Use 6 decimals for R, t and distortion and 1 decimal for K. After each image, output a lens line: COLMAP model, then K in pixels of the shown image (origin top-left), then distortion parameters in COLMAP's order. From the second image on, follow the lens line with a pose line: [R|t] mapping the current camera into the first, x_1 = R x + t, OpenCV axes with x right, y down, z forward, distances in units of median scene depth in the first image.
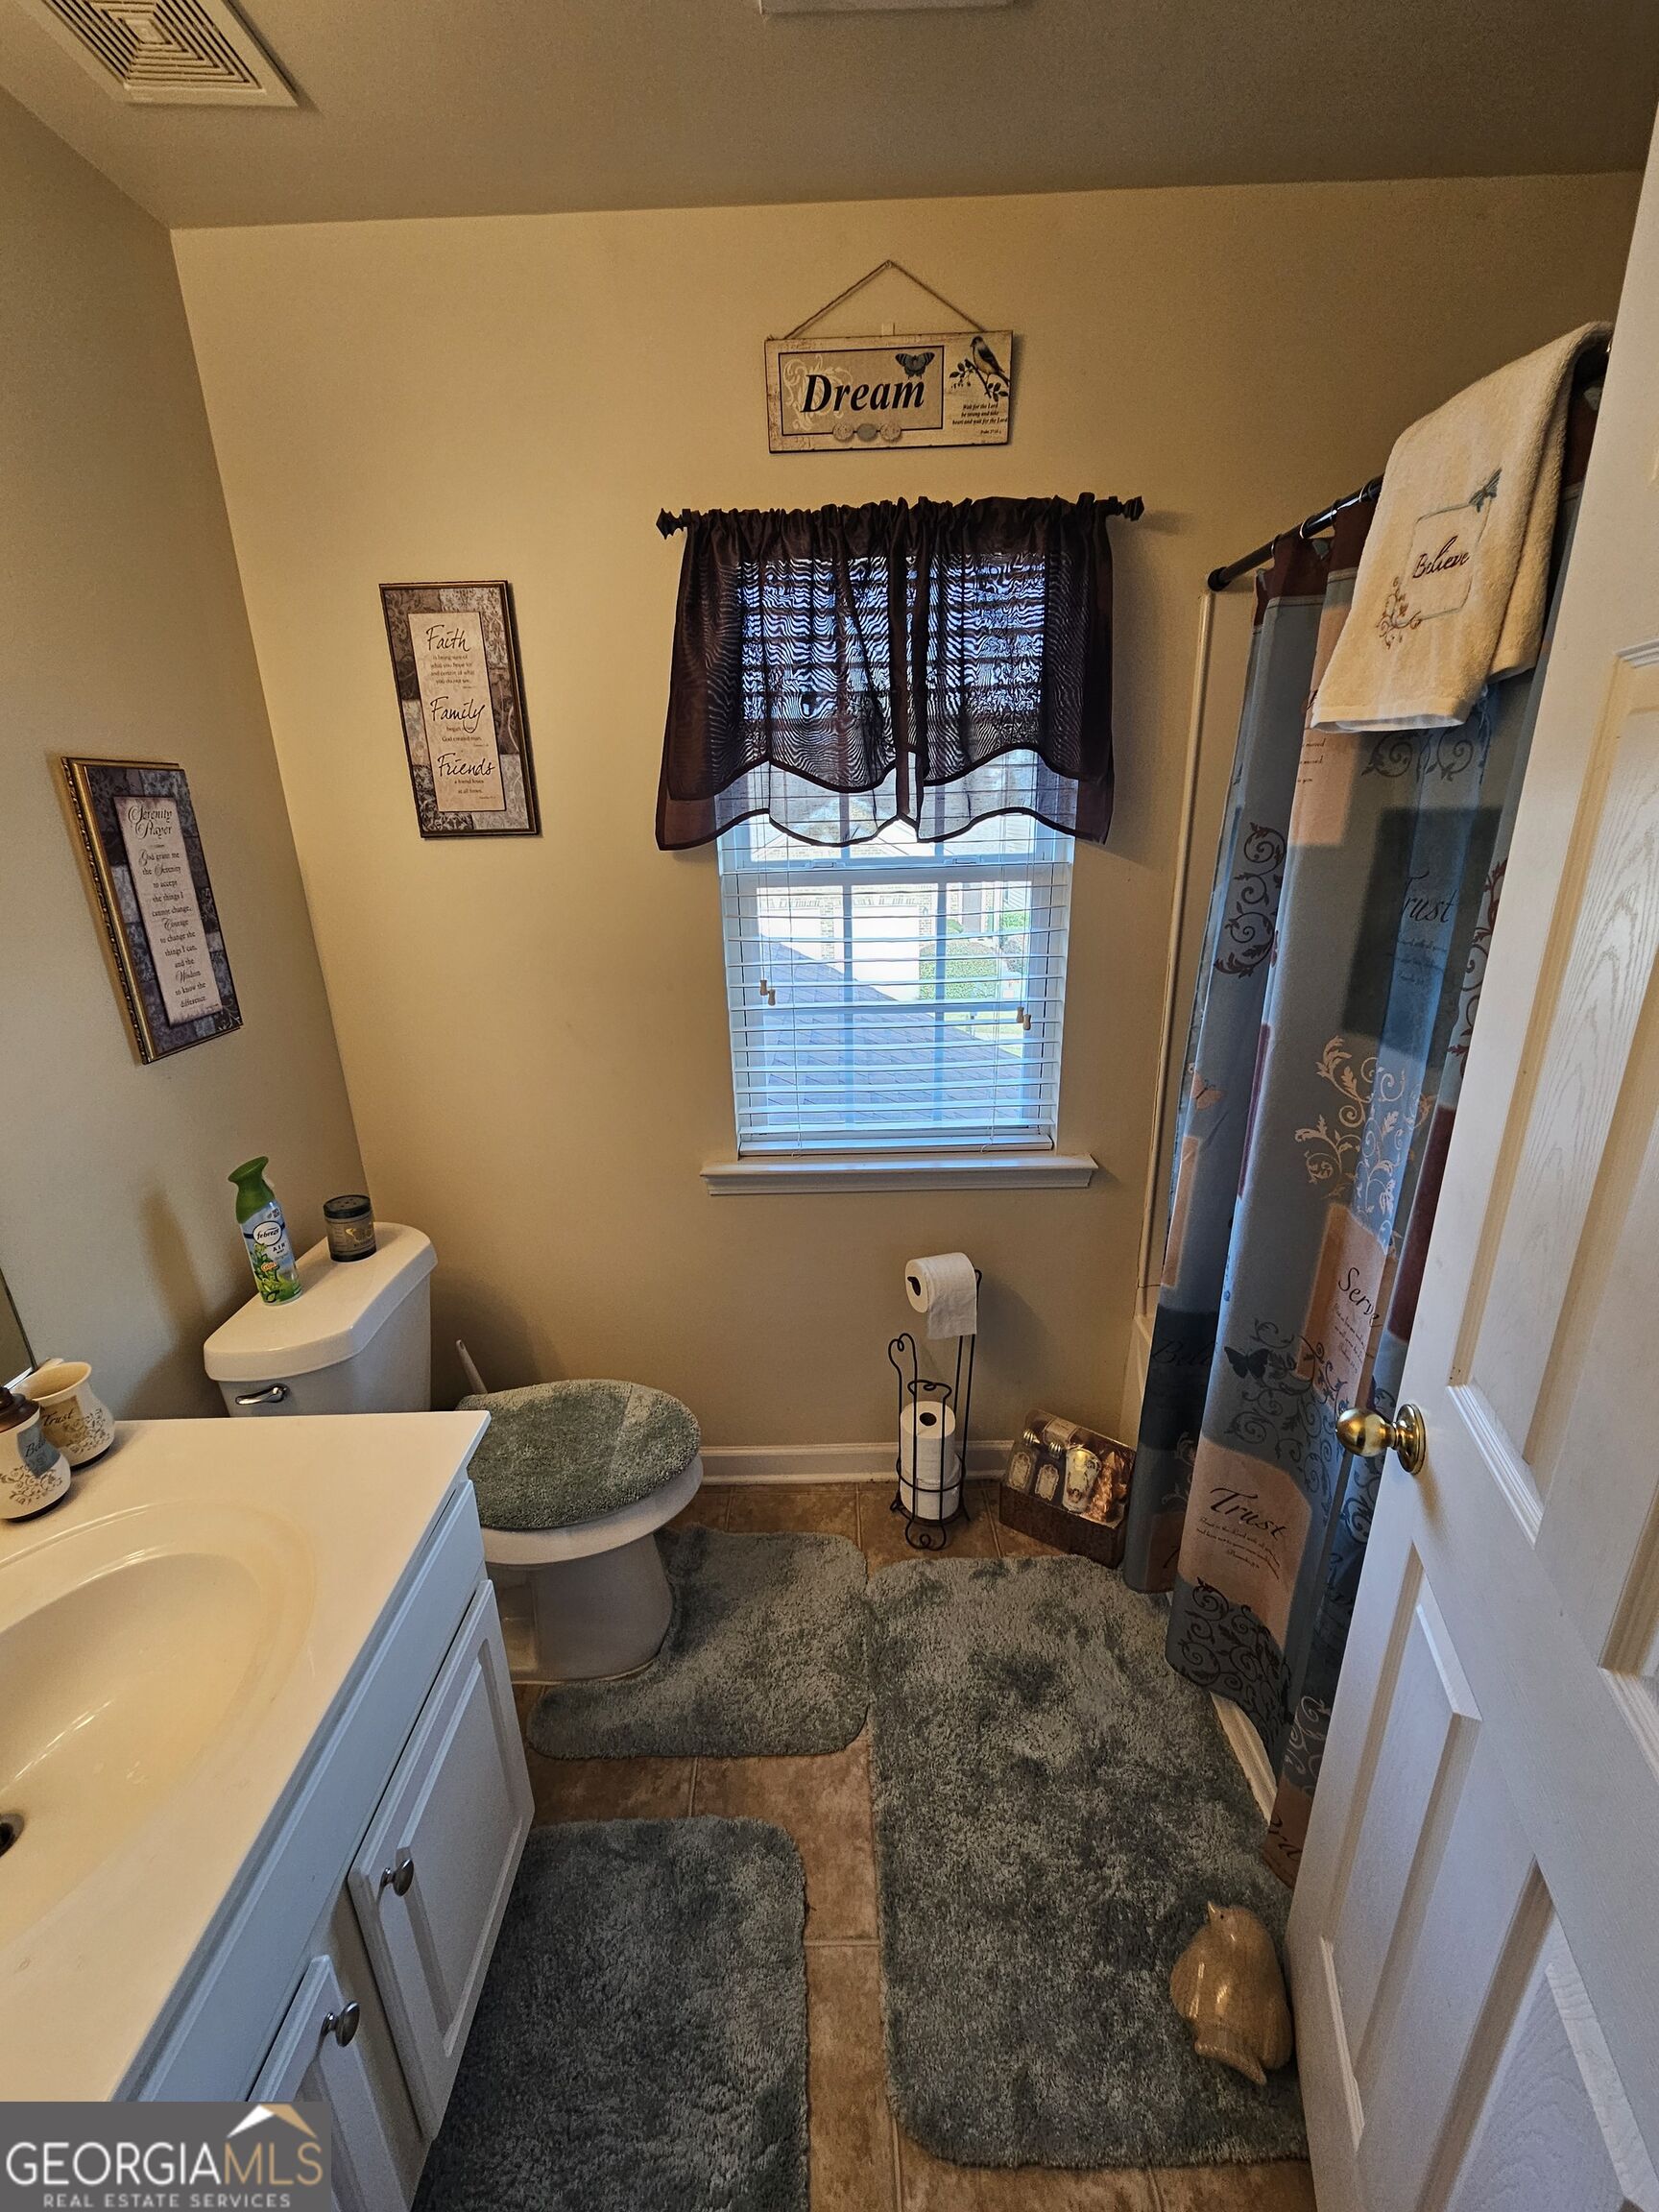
lens RADIAL K [[906.0, 0, 813.2], [0, 906.0, 1126.2], [0, 0, 1]] dist [0.000301, 0.000676]
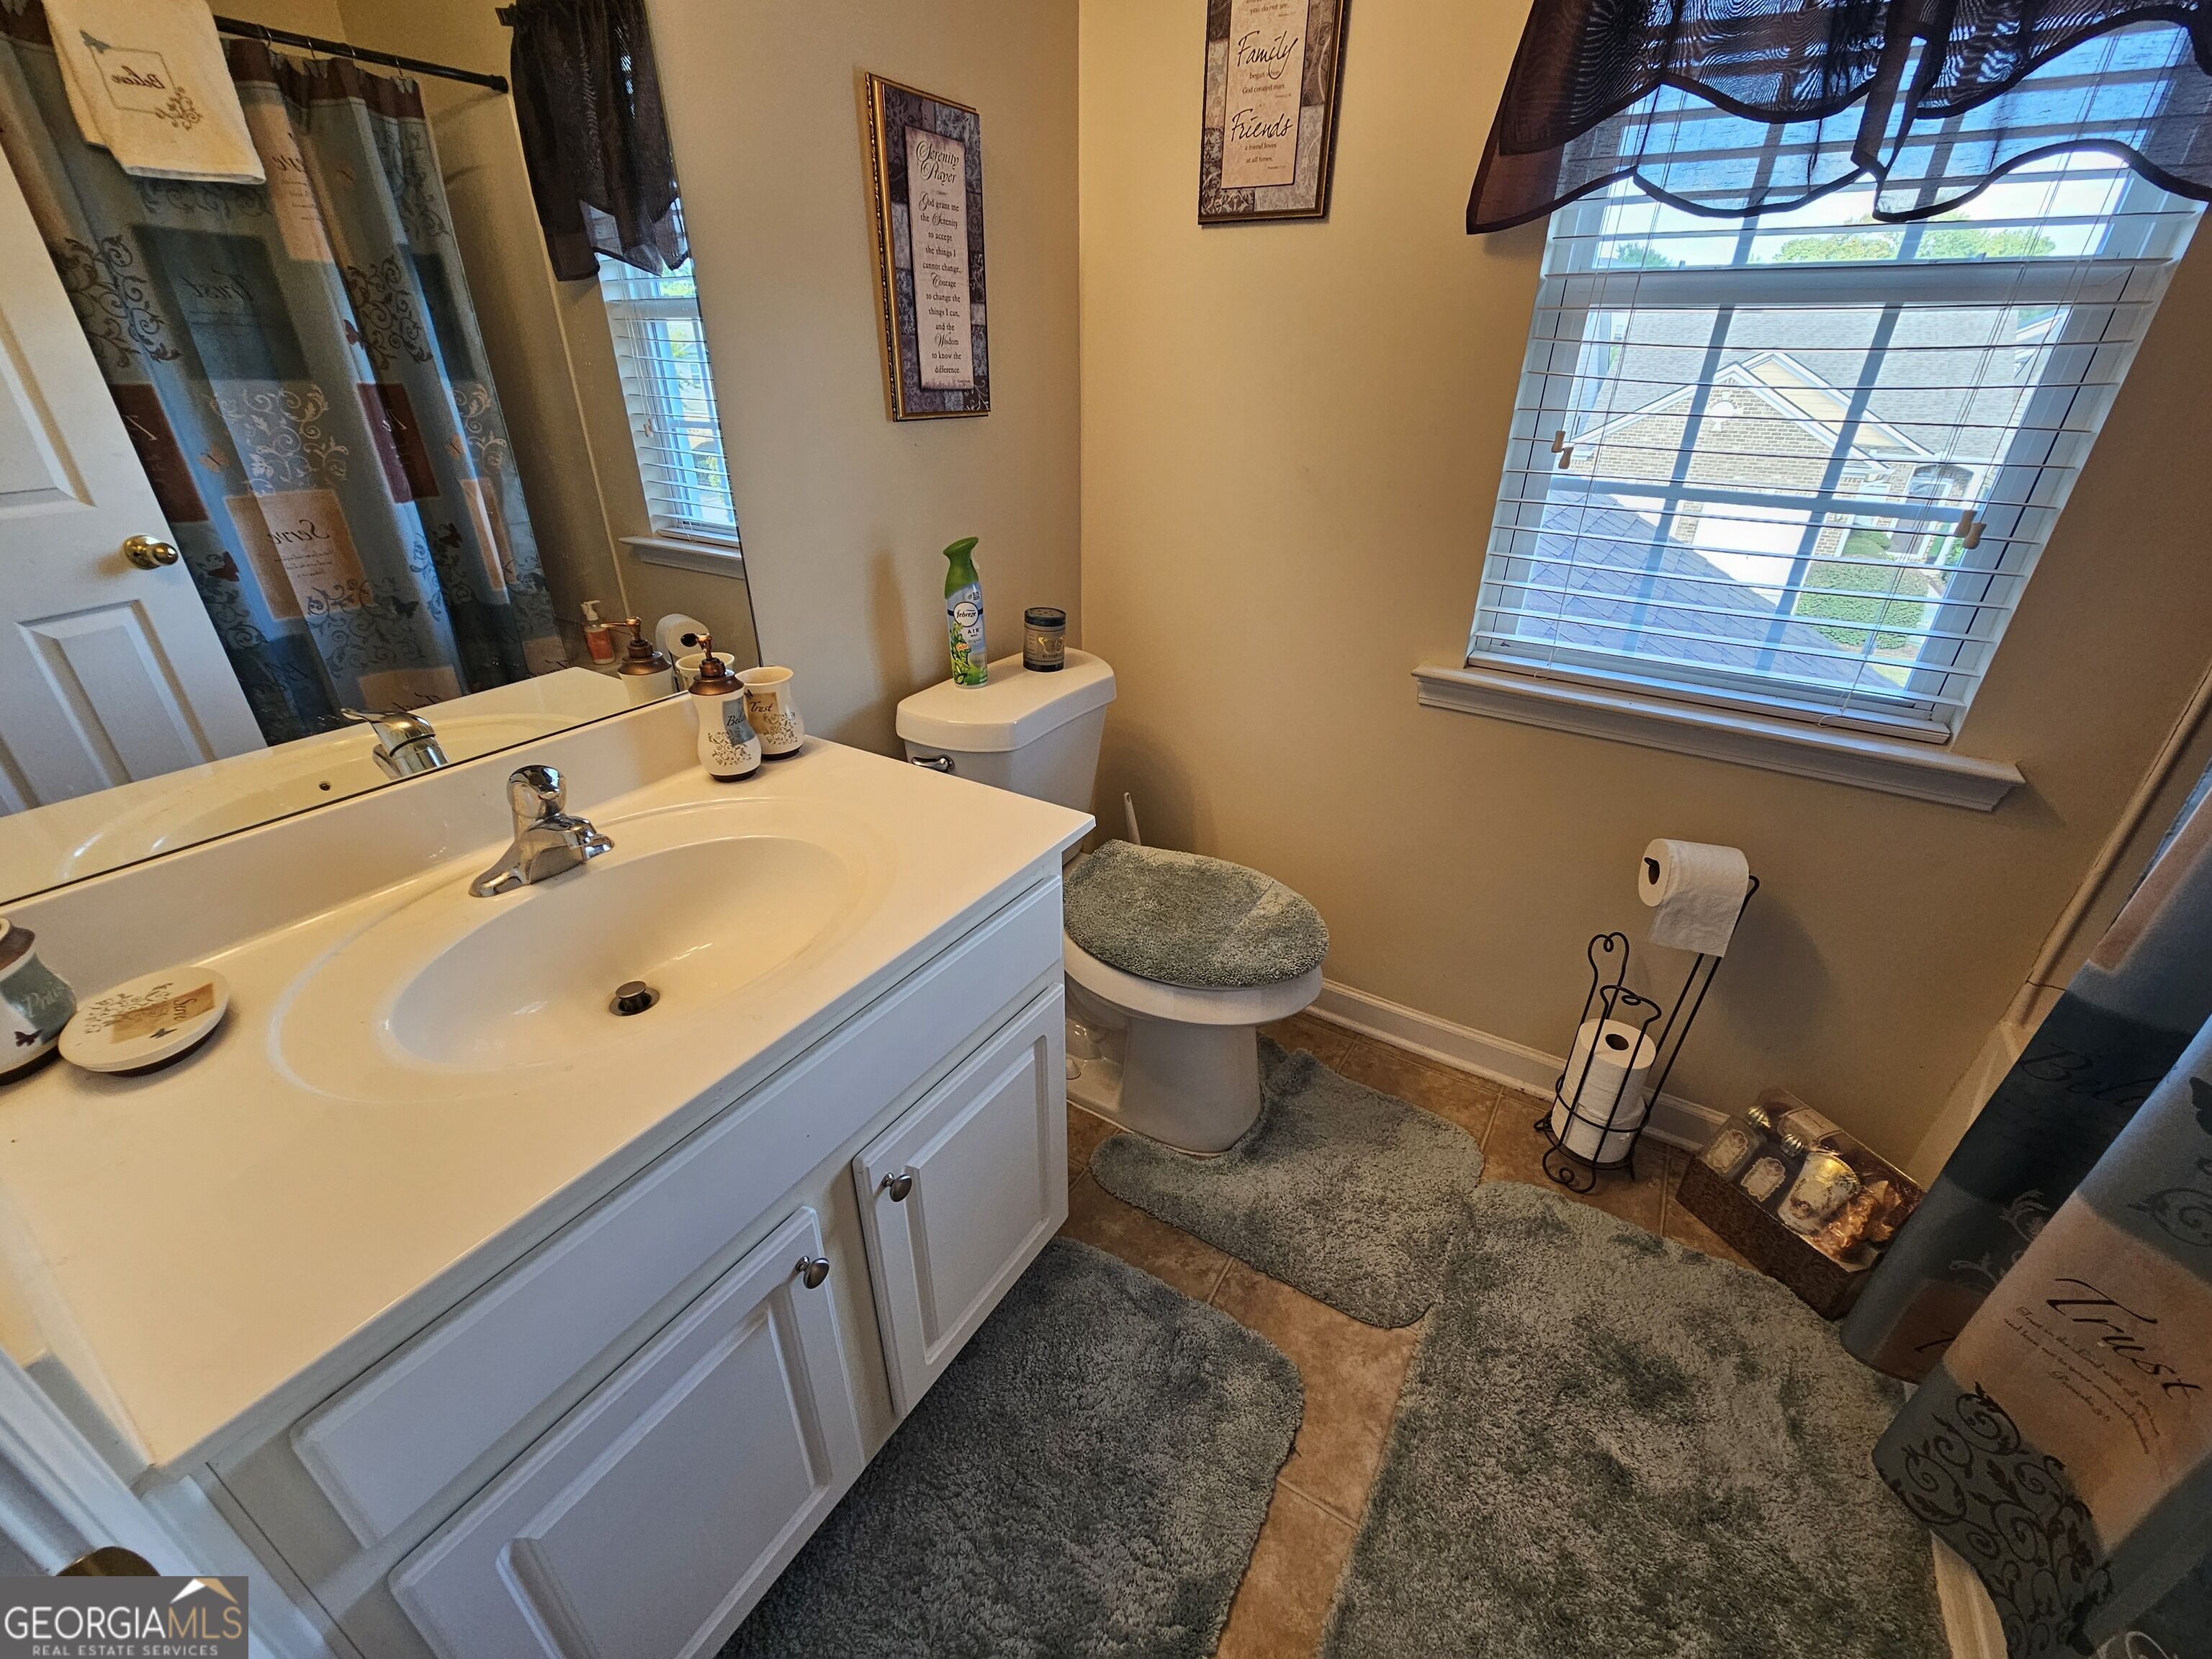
lens RADIAL K [[896.3, 0, 1112.8], [0, 896.3, 833.7], [0, 0, 1]] dist [-0.003293, 0.000080]
pose [[0.855574, 0.276346, -0.437751, 0.052840], [-0.209292, 0.958059, 0.195754, 0.109761], [0.473488, -0.075864, 0.877527, 0.144390]]
